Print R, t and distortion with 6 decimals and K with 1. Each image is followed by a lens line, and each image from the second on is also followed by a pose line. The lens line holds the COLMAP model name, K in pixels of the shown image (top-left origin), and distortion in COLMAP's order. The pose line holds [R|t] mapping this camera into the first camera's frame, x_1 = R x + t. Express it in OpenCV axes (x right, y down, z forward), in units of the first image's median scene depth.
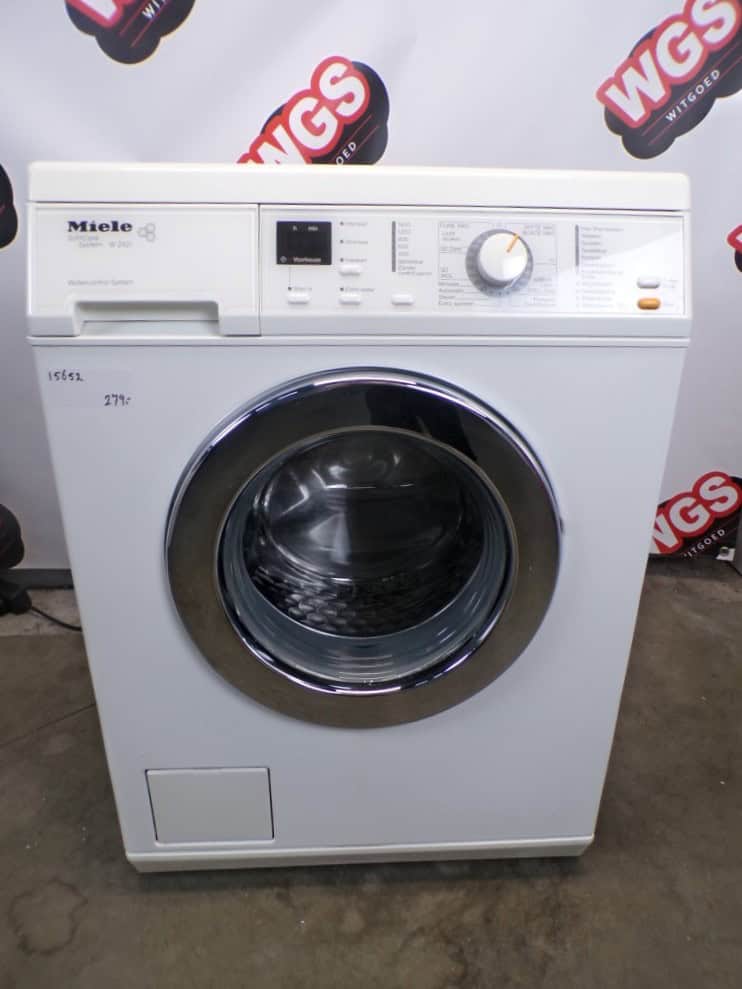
lens RADIAL K [[680.4, 0, 371.0], [0, 680.4, 493.1], [0, 0, 1]] dist [-0.029520, 0.003746]
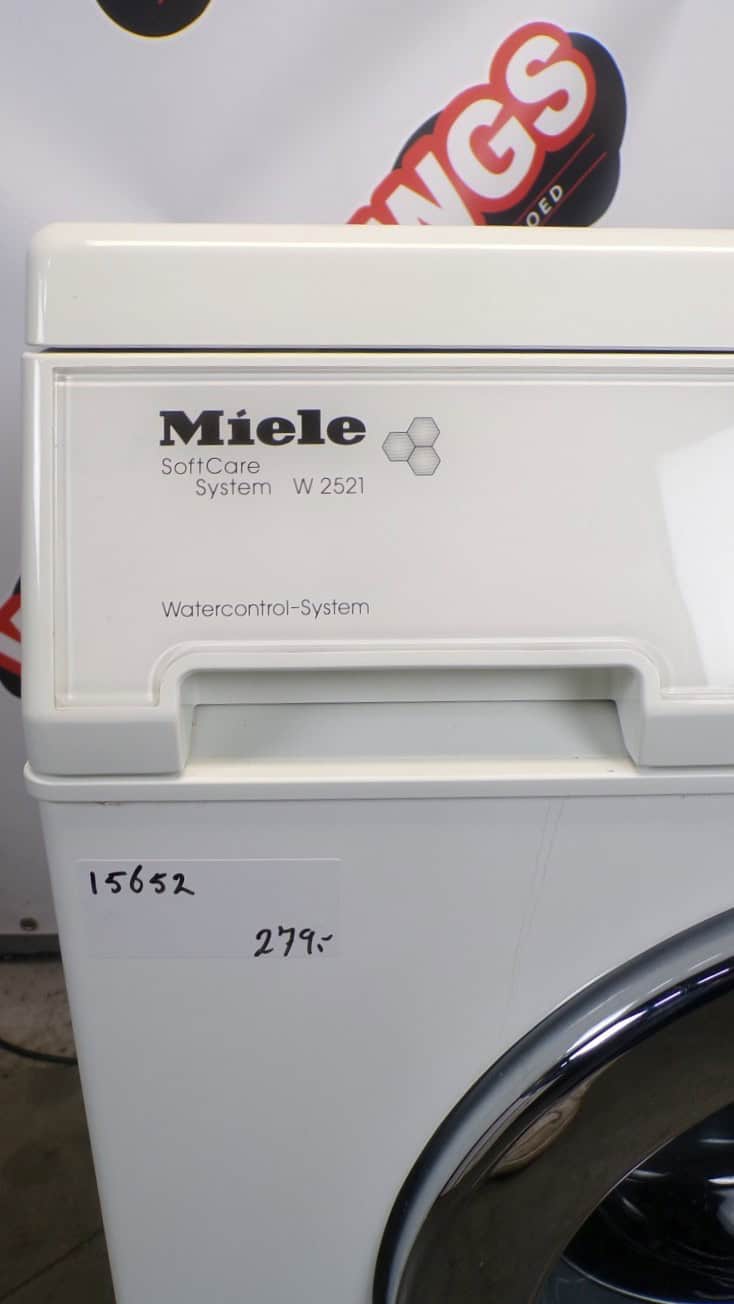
lens RADIAL K [[902.1, 0, 367.5], [0, 902.1, 647.7], [0, 0, 1]] dist [-0.004545, -0.014076]
pose [[0.999945, -0.003753, -0.009775, -0.349238], [0.003606, 0.999881, -0.015003, -0.287081], [0.009830, 0.014967, 0.999840, 0.584845]]
